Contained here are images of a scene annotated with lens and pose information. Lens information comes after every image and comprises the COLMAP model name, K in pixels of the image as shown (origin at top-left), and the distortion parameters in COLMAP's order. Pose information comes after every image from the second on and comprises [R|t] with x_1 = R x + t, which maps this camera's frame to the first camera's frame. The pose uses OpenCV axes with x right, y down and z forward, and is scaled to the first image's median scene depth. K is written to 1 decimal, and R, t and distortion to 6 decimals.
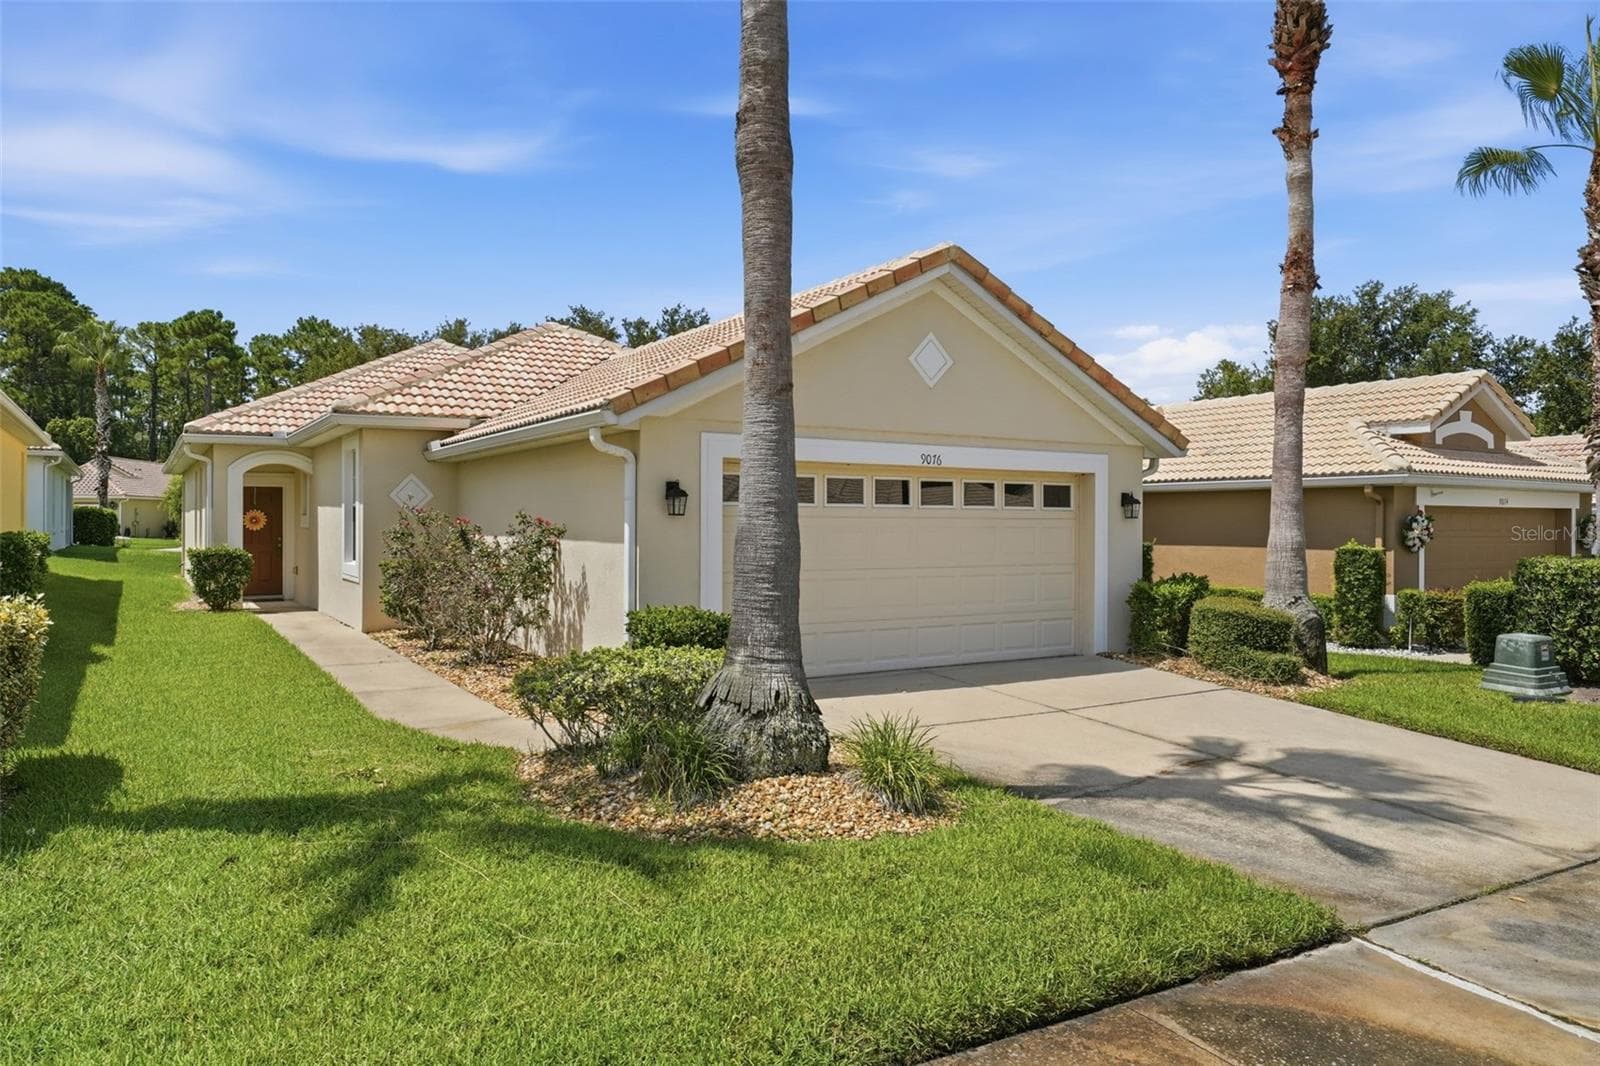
lens RADIAL K [[1114.5, 0, 791.6], [0, 1114.5, 540.4], [0, 0, 1]] dist [0.001709, 0.004784]
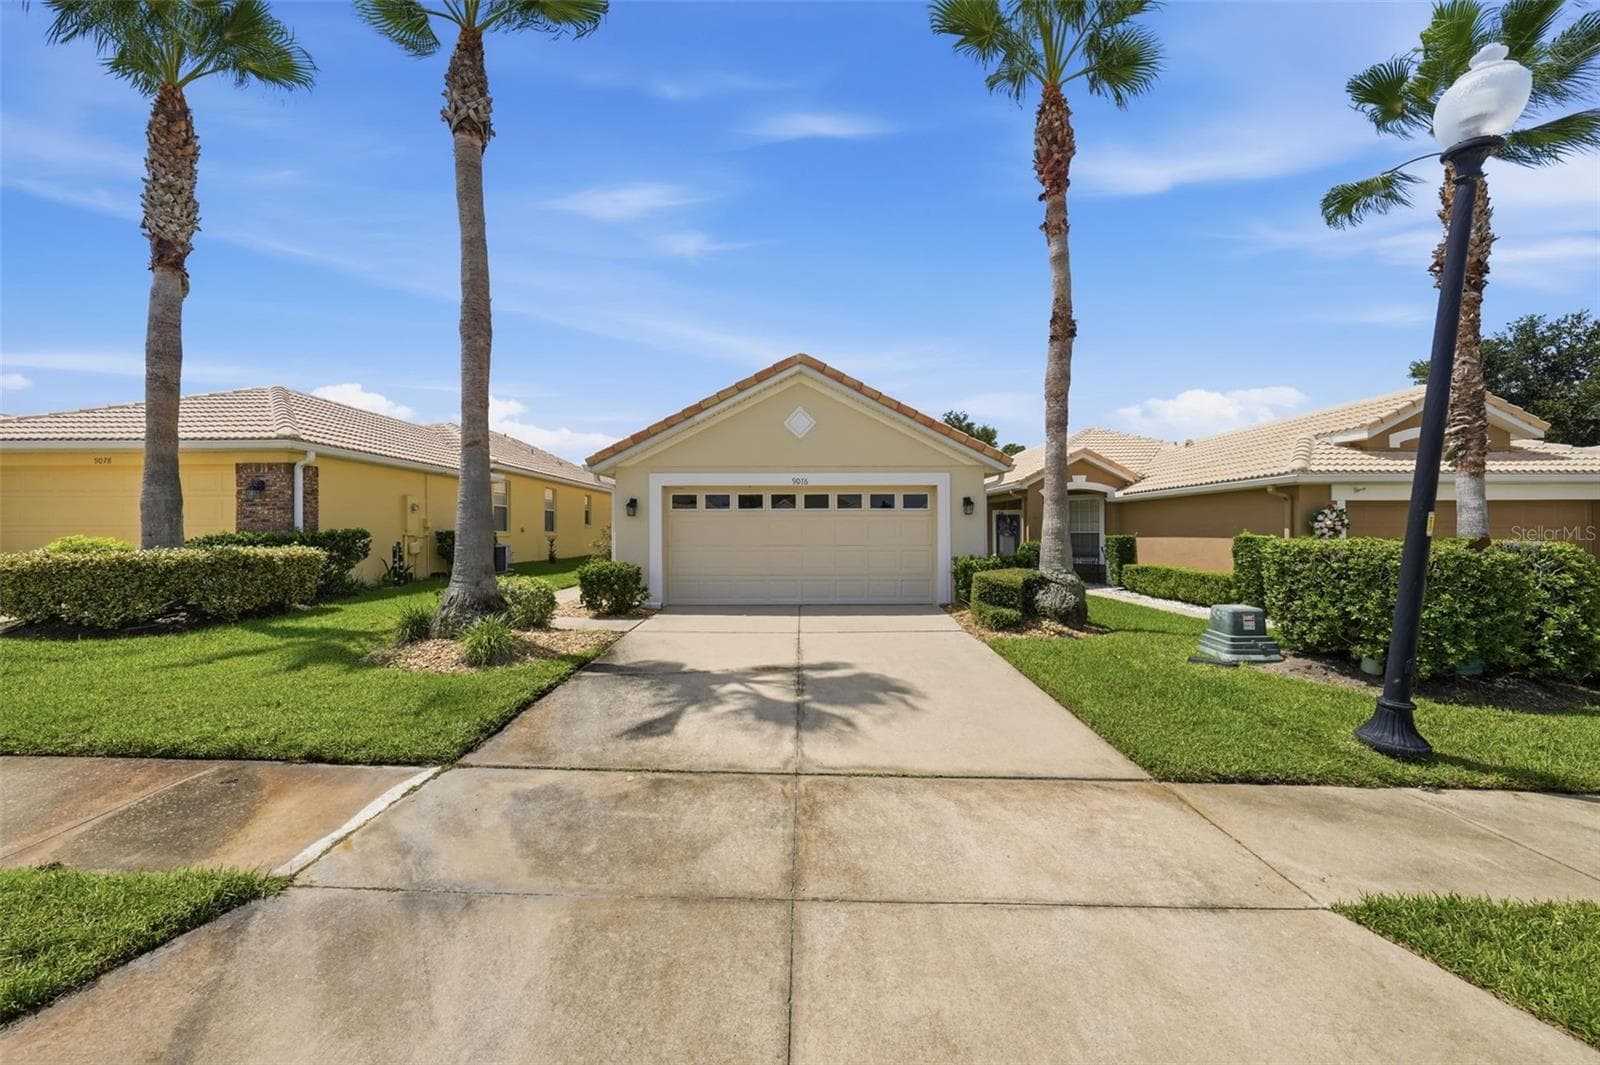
lens RADIAL K [[564.7, 0, 790.6], [0, 564.7, 544.1], [0, 0, 1]] dist [-0.004473, 0.000060]
pose [[0.839497, 0.003510, -0.543354, 0.568813], [-0.001971, 0.999992, 0.003414, 0.019692], [0.543362, -0.001795, 0.839497, 0.263175]]
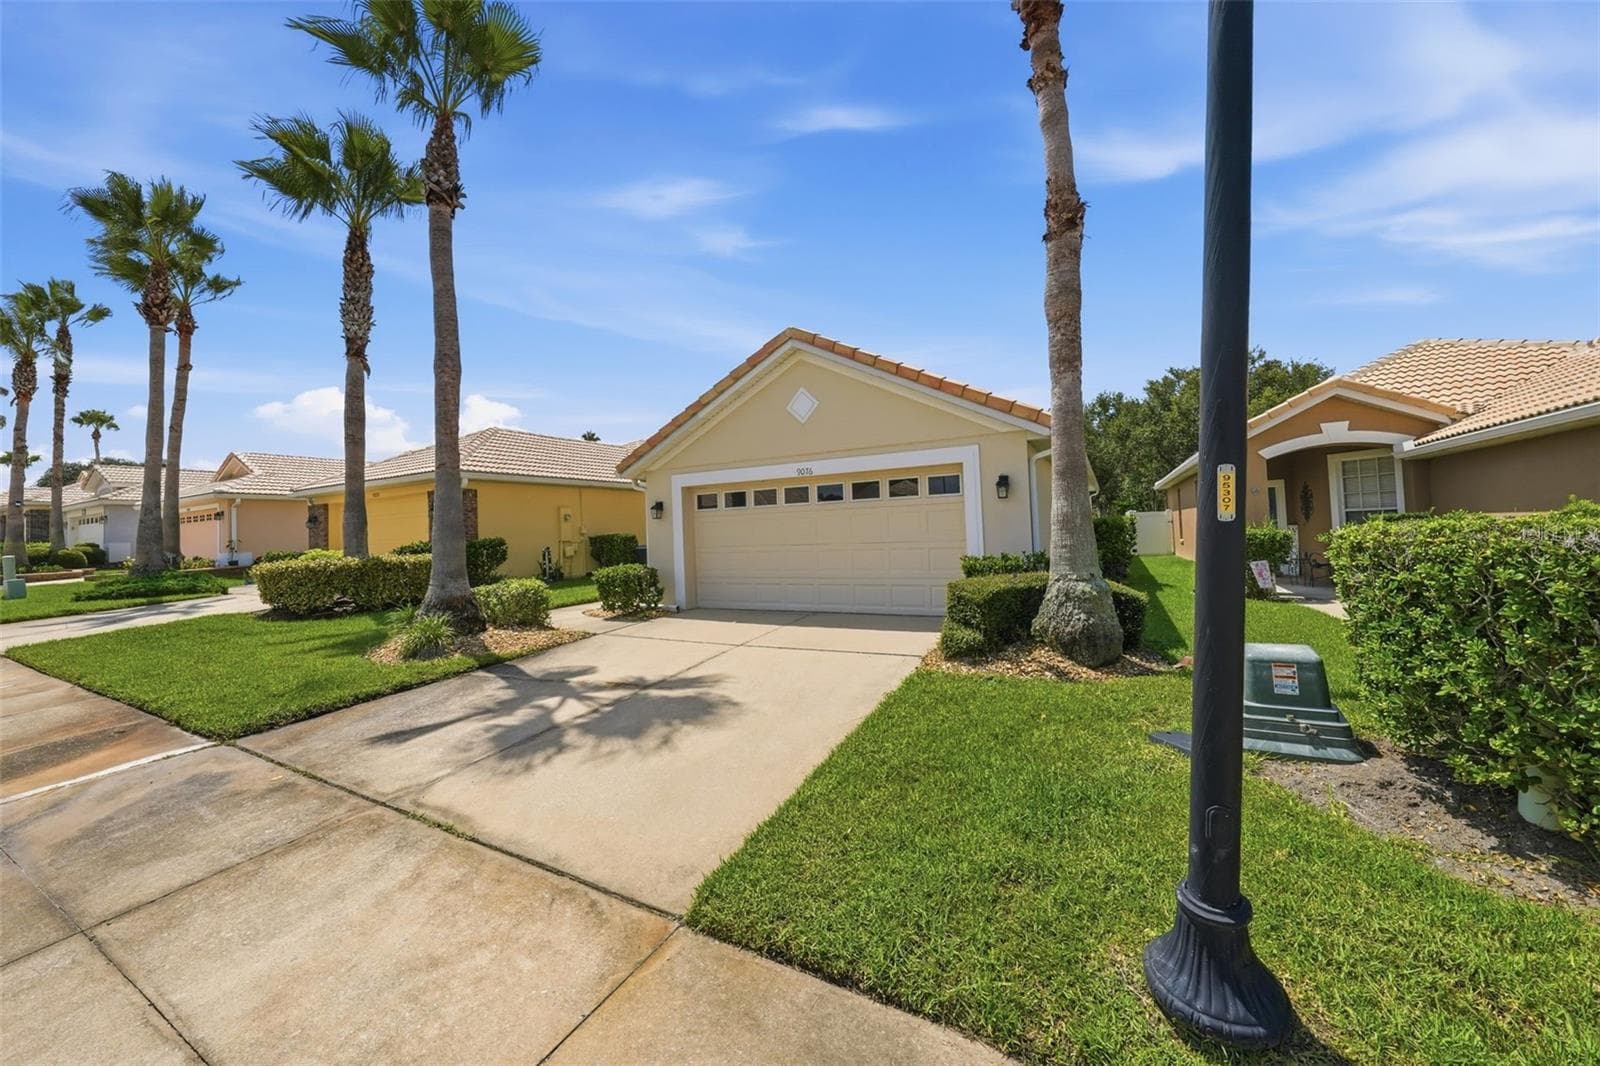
lens RADIAL K [[584.6, 0, 792.1], [0, 584.6, 531.5], [0, 0, 1]] dist [-0.000333, -0.000022]
pose [[0.481451, -0.023589, -0.876156, 0.786612], [0.026305, 0.999576, -0.012457, 0.016980], [0.876078, -0.017050, 0.481867, 0.592019]]
